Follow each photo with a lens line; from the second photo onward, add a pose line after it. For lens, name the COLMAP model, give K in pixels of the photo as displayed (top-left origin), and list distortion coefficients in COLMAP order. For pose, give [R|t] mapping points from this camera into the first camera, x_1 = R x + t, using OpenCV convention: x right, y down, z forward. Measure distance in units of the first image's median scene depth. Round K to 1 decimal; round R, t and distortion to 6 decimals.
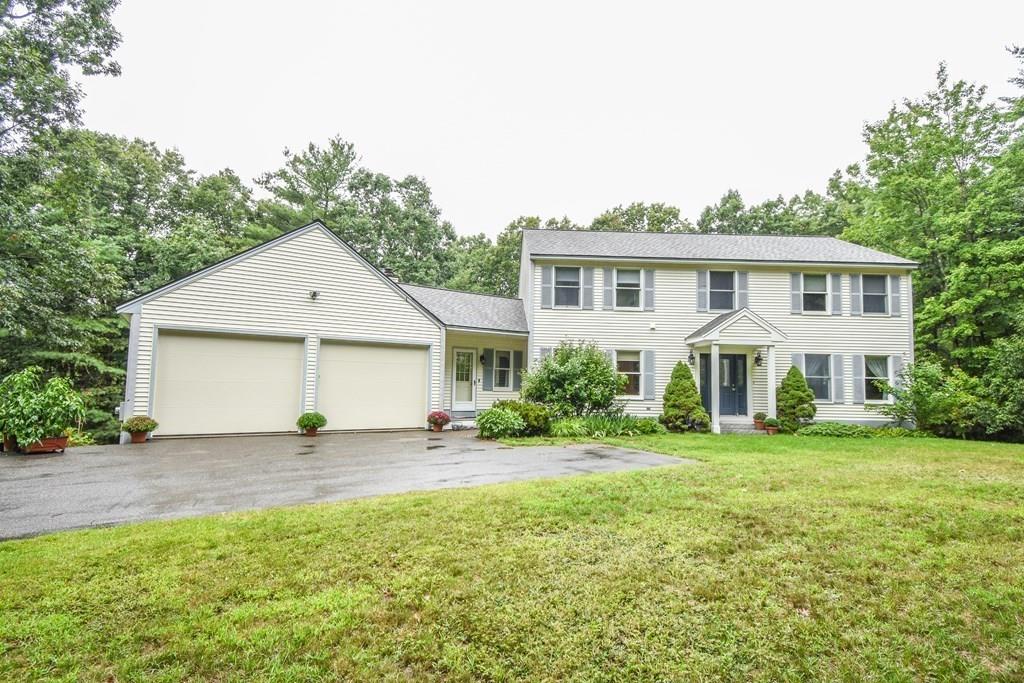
lens RADIAL K [[472.3, 0, 512.0], [0, 472.3, 341.5], [0, 0, 1]] dist [0.020166, -0.012987]
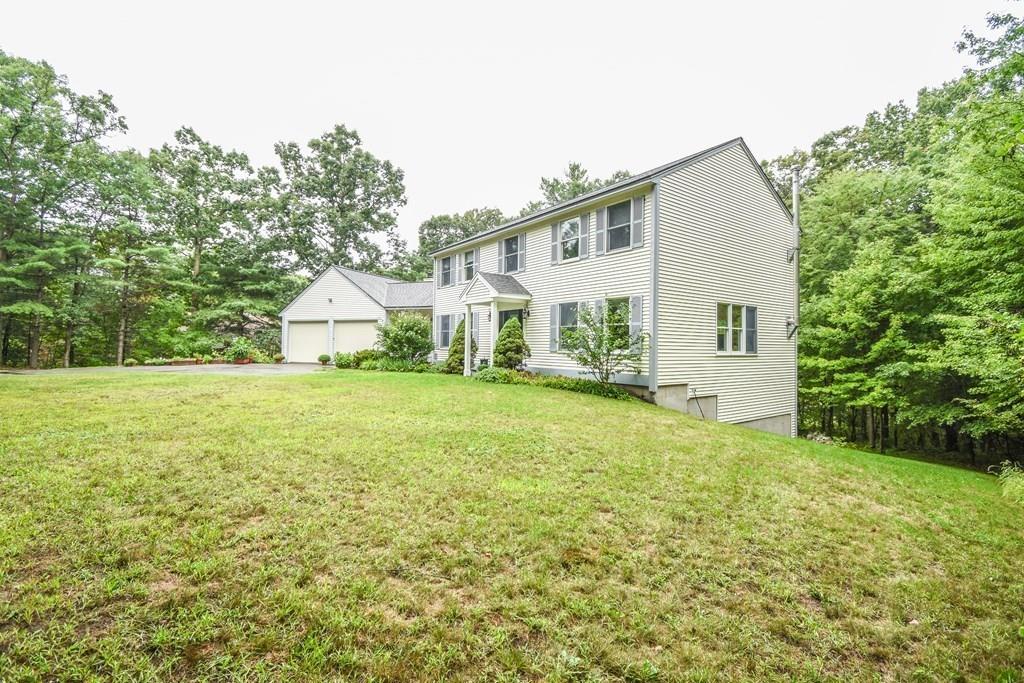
lens RADIAL K [[451.7, 0, 519.2], [0, 451.7, 342.6], [0, 0, 1]] dist [0.029749, -0.017002]
pose [[0.583015, -0.019354, -0.812231, 1.281233], [0.073871, 0.996838, 0.029272, 0.070632], [0.809096, -0.077067, 0.582601, 0.348054]]
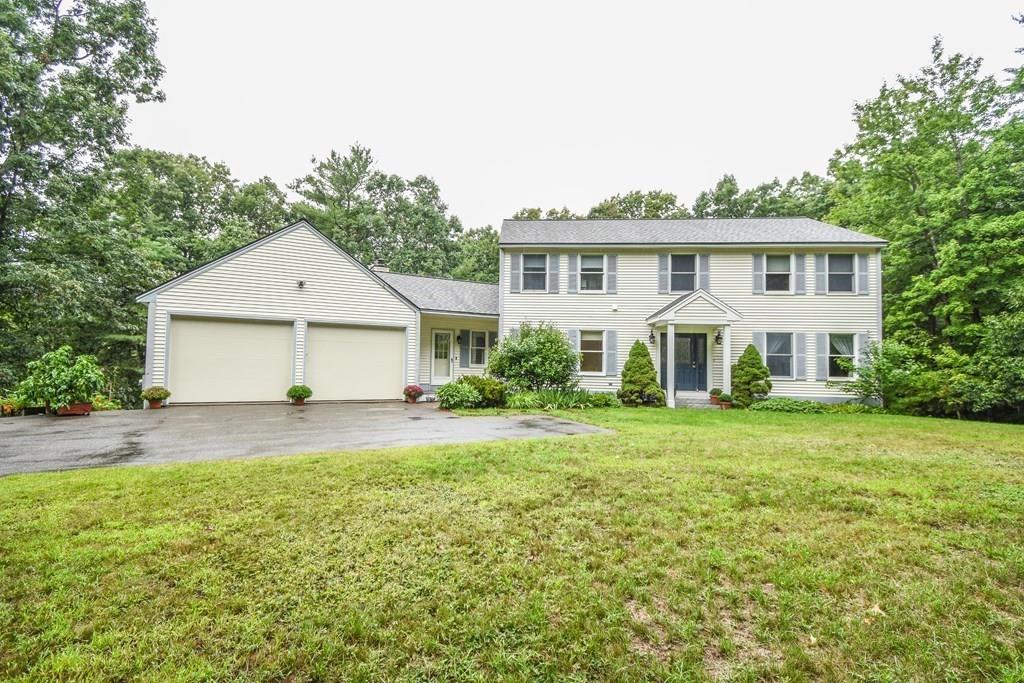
lens RADIAL K [[429.5, 0, 485.7], [0, 429.5, 335.7], [0, 0, 1]] dist [0.019268, -0.013266]
pose [[0.994072, -0.005495, -0.108588, 0.105496], [0.008520, 0.999588, 0.027408, 0.001932], [0.108393, -0.028171, 0.993709, -0.001988]]
